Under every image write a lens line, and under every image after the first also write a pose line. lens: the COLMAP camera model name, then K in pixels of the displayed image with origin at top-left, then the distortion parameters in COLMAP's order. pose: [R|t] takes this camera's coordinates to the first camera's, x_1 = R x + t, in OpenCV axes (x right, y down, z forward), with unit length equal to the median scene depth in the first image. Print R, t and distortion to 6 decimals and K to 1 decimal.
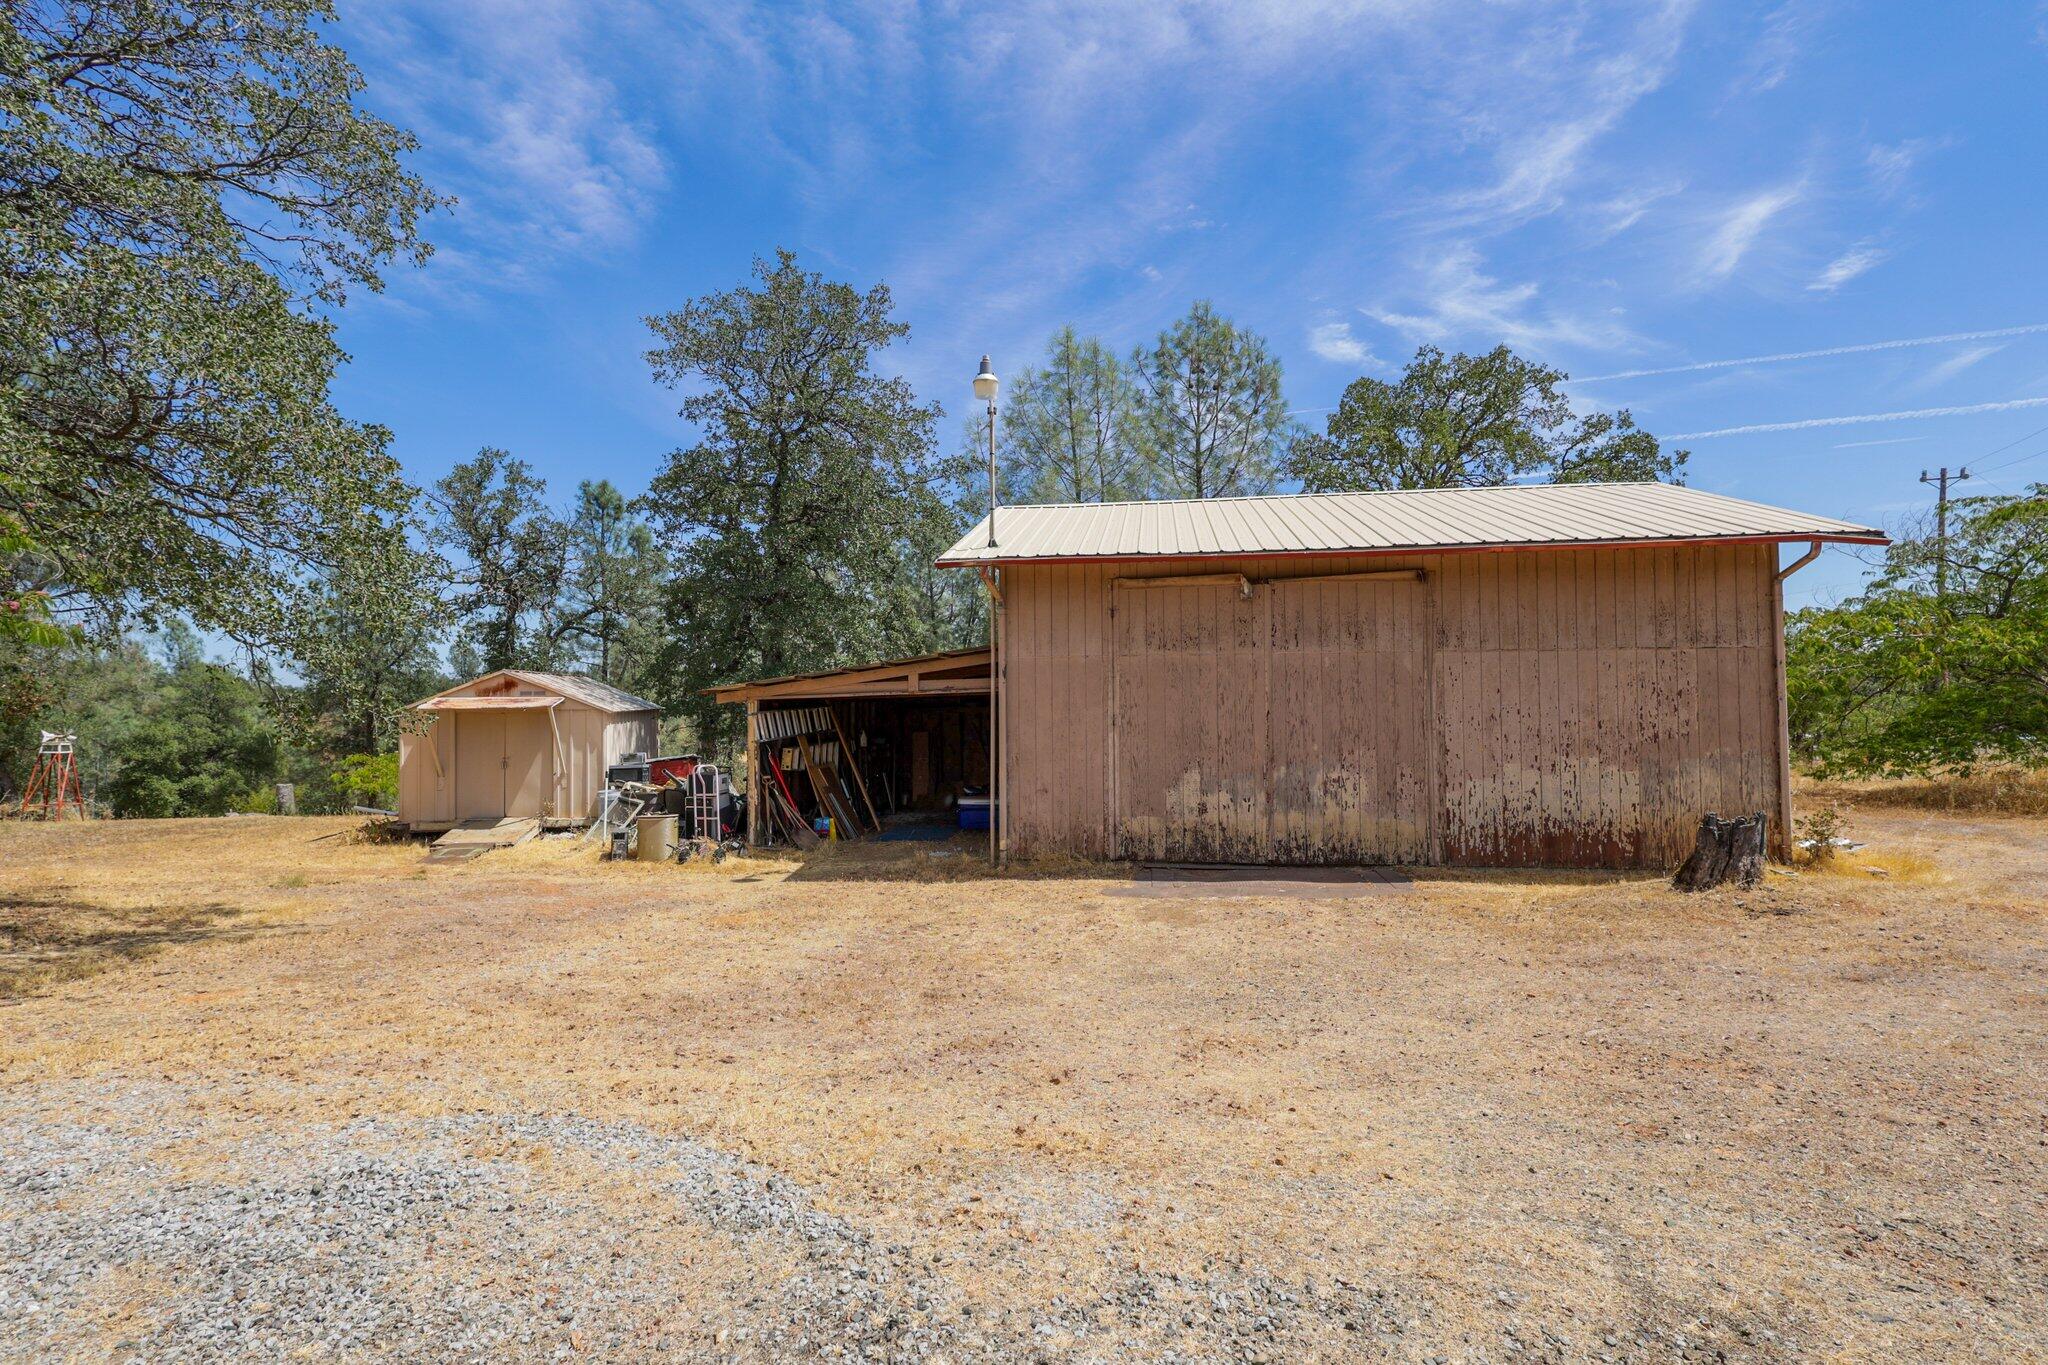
lens RADIAL K [[948.4, 0, 1020.3], [0, 948.4, 678.3], [0, 0, 1]] dist [-0.002126, 0.001546]
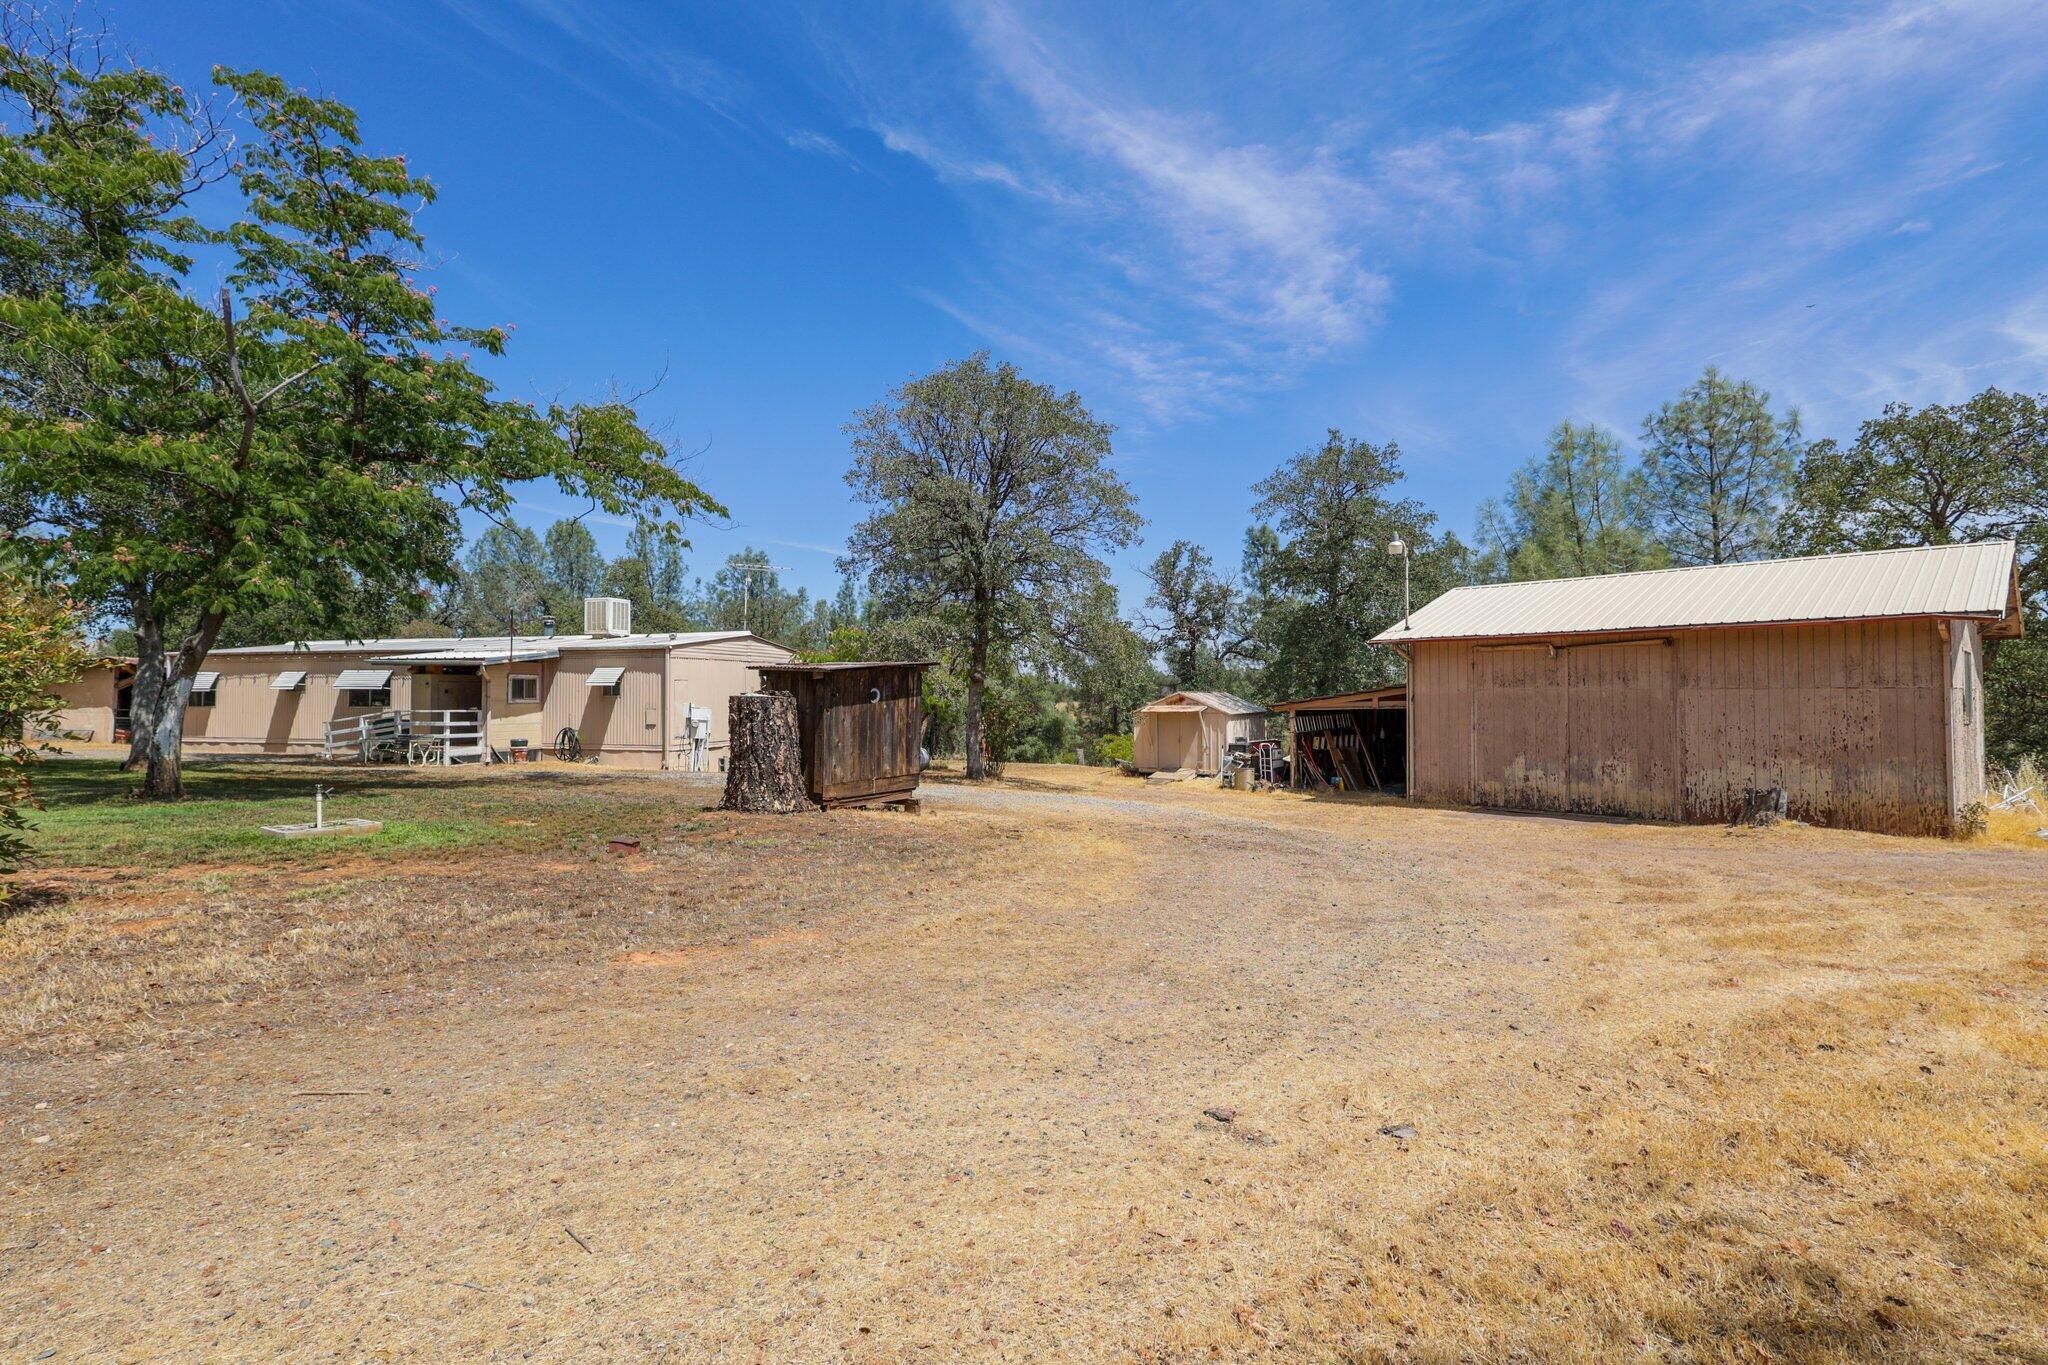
lens RADIAL K [[948.4, 0, 1022.1], [0, 948.4, 681.2], [0, 0, 1]] dist [-0.002126, 0.001546]
pose [[0.769857, -0.003509, -0.638207, 0.528988], [0.010507, 0.999919, 0.007176, -0.056489], [0.638130, -0.012230, 0.769831, -0.826686]]
